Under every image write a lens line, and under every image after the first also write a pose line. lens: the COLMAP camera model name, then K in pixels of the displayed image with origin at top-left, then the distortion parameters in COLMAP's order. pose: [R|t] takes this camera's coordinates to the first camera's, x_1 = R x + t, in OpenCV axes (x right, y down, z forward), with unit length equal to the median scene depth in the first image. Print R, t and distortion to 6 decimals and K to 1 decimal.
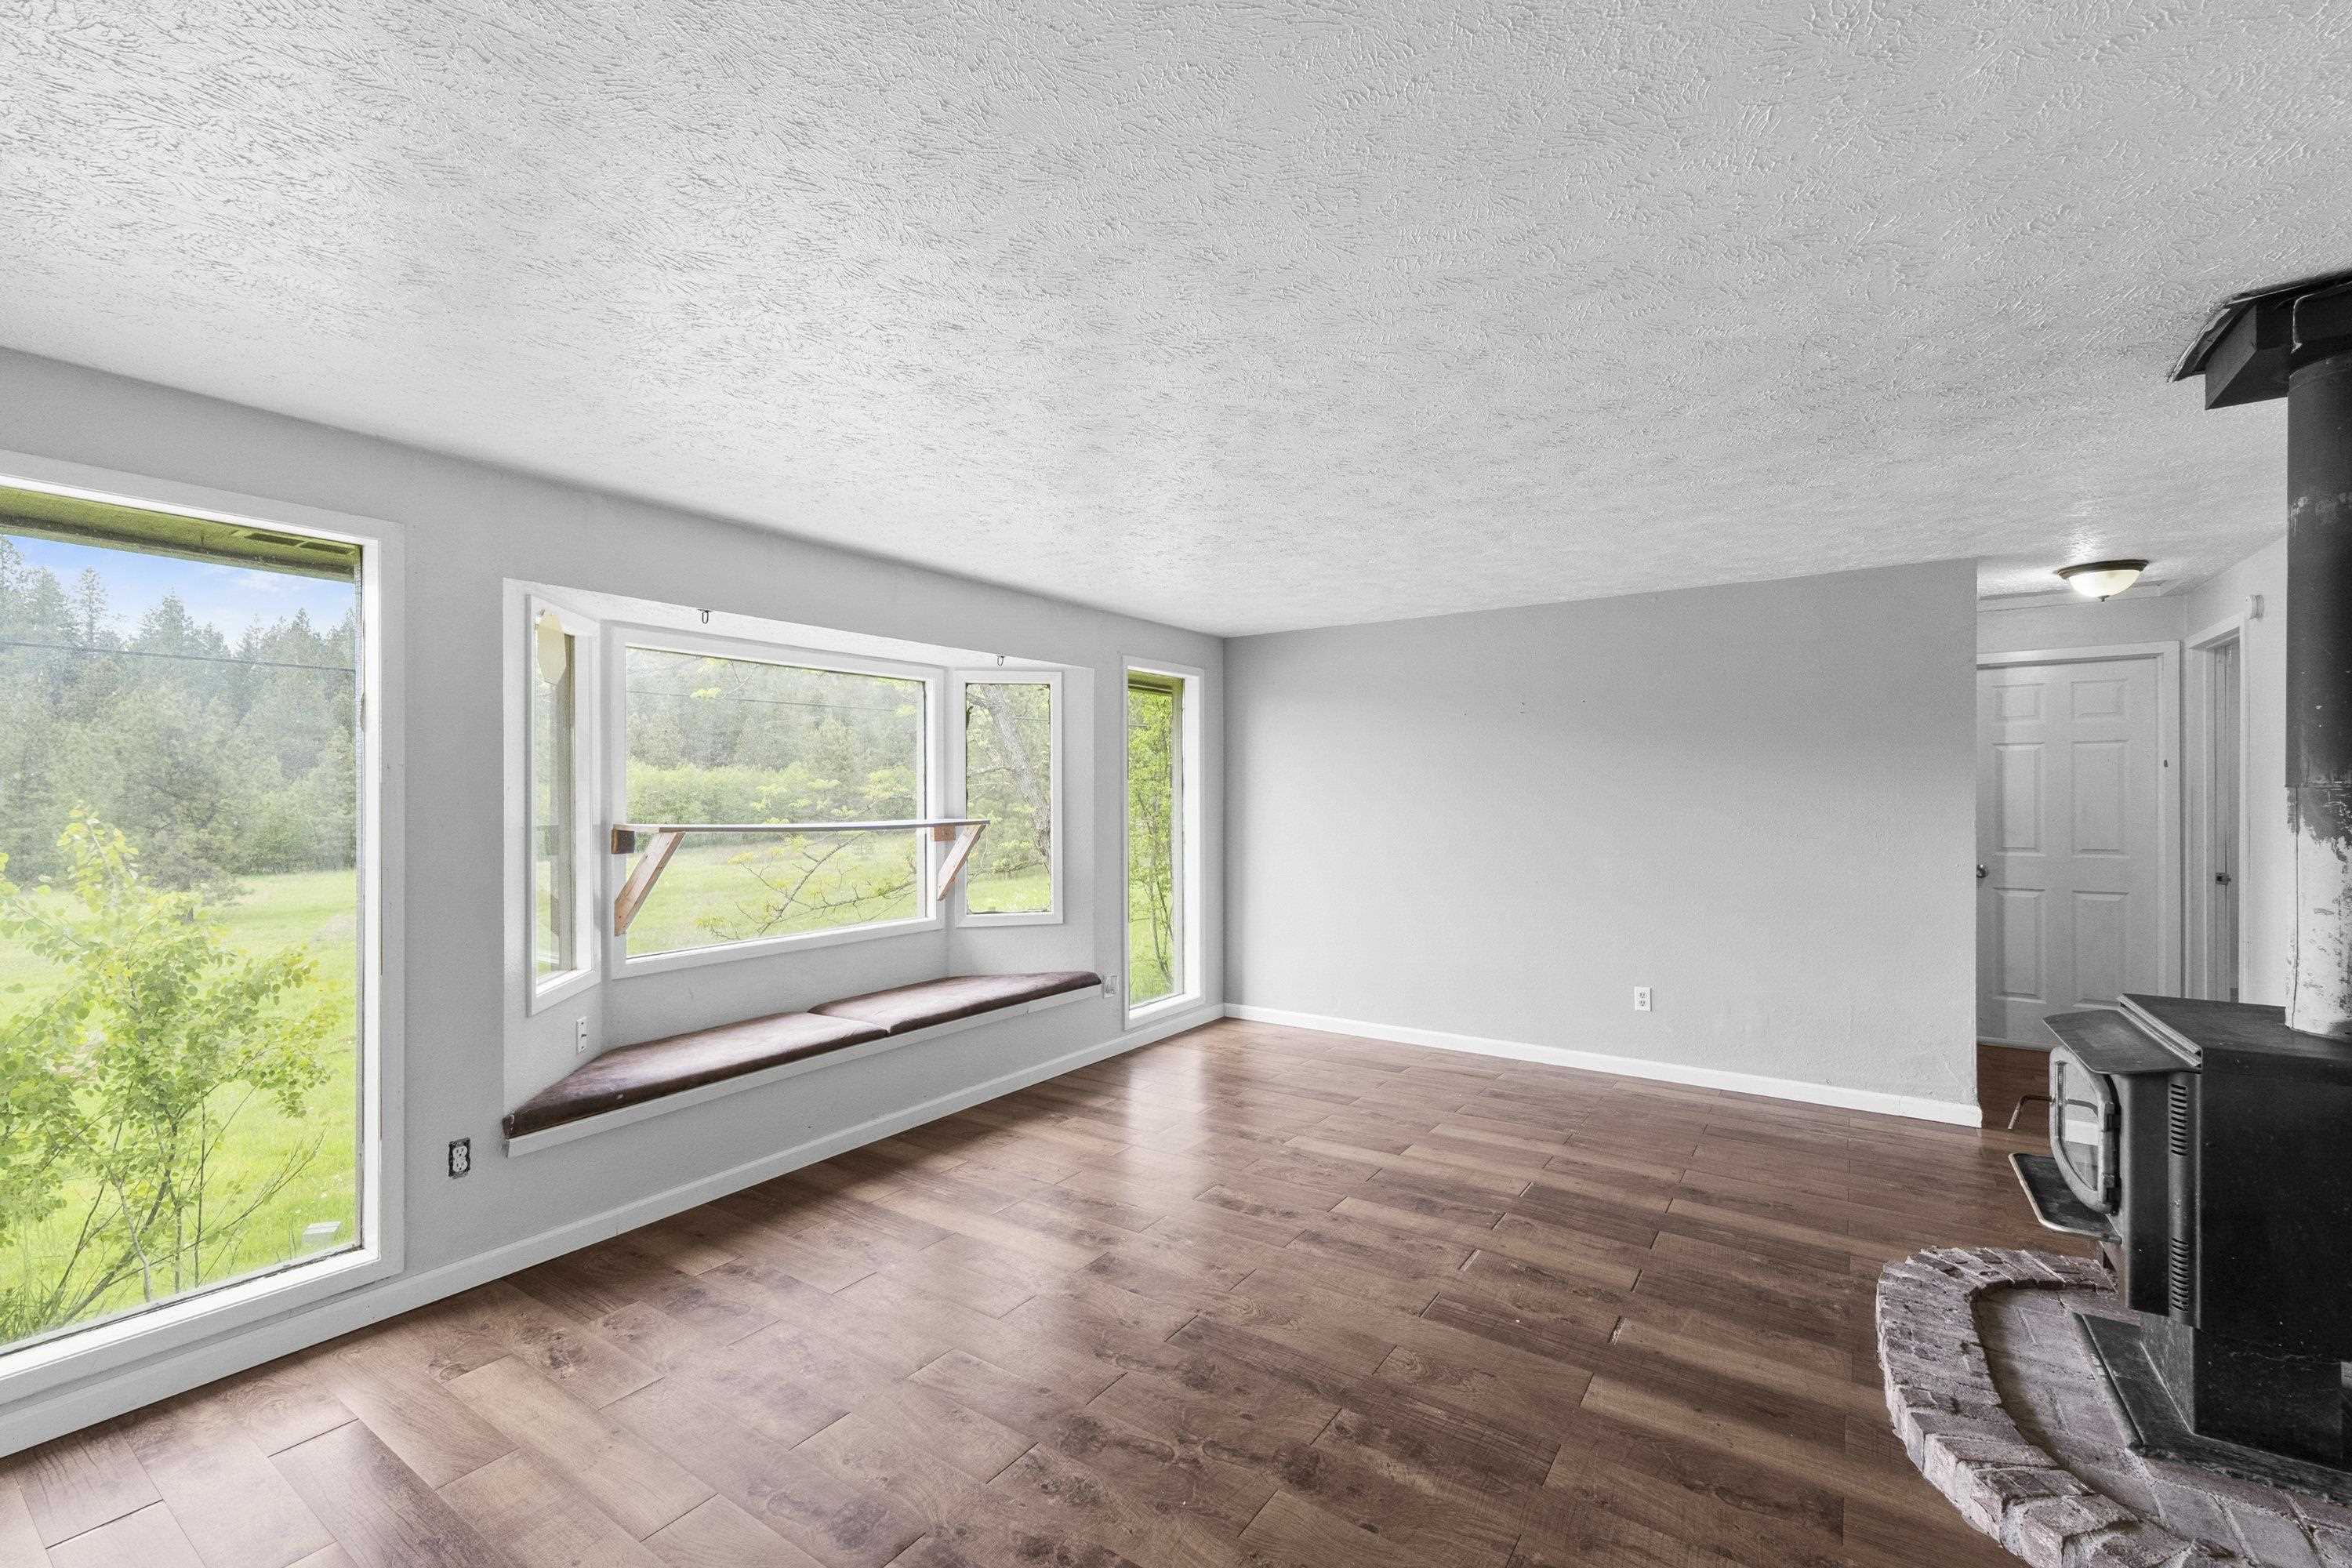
lens RADIAL K [[1033.3, 0, 1185.6], [0, 1033.3, 797.9], [0, 0, 1]] dist [-0.003525, 0.002142]
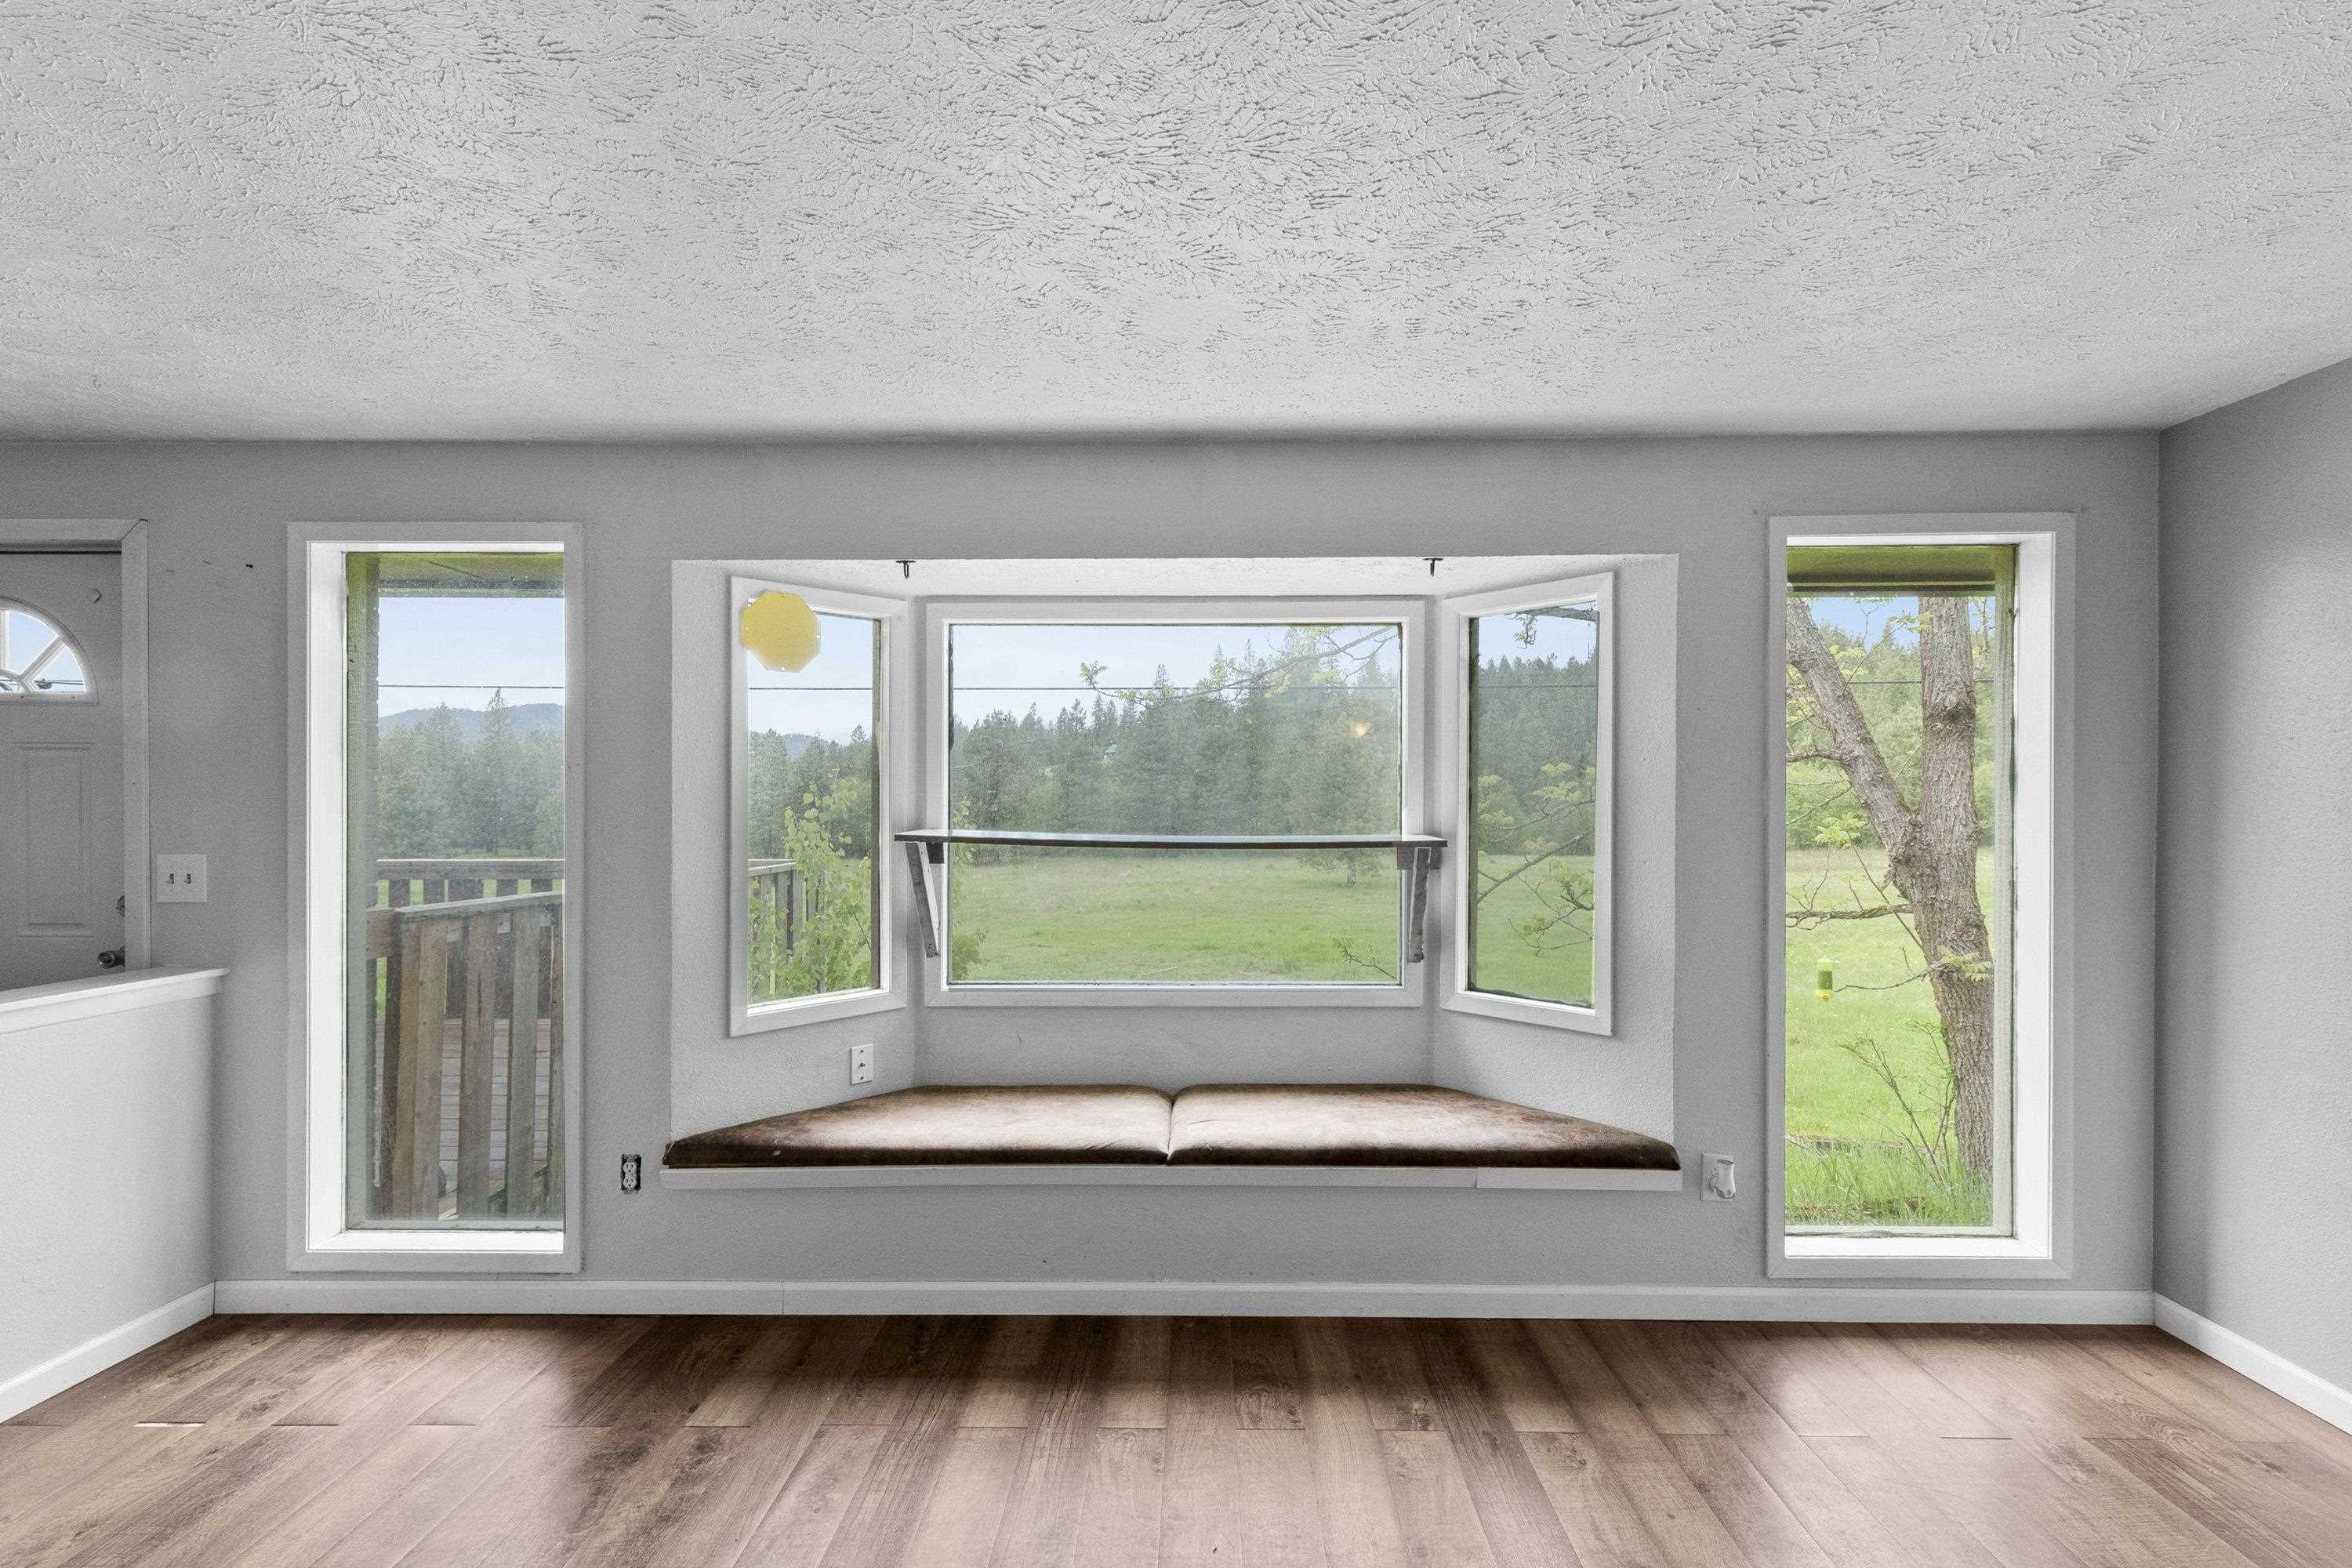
lens RADIAL K [[1033.3, 0, 1185.2], [0, 1033.3, 786.4], [0, 0, 1]] dist [-0.003525, 0.002142]
pose [[0.534566, -0.004105, -0.845117, 0.269323], [-0.004797, 0.999957, -0.007891, -0.003840], [0.845113, 0.008272, 0.534523, 0.648521]]
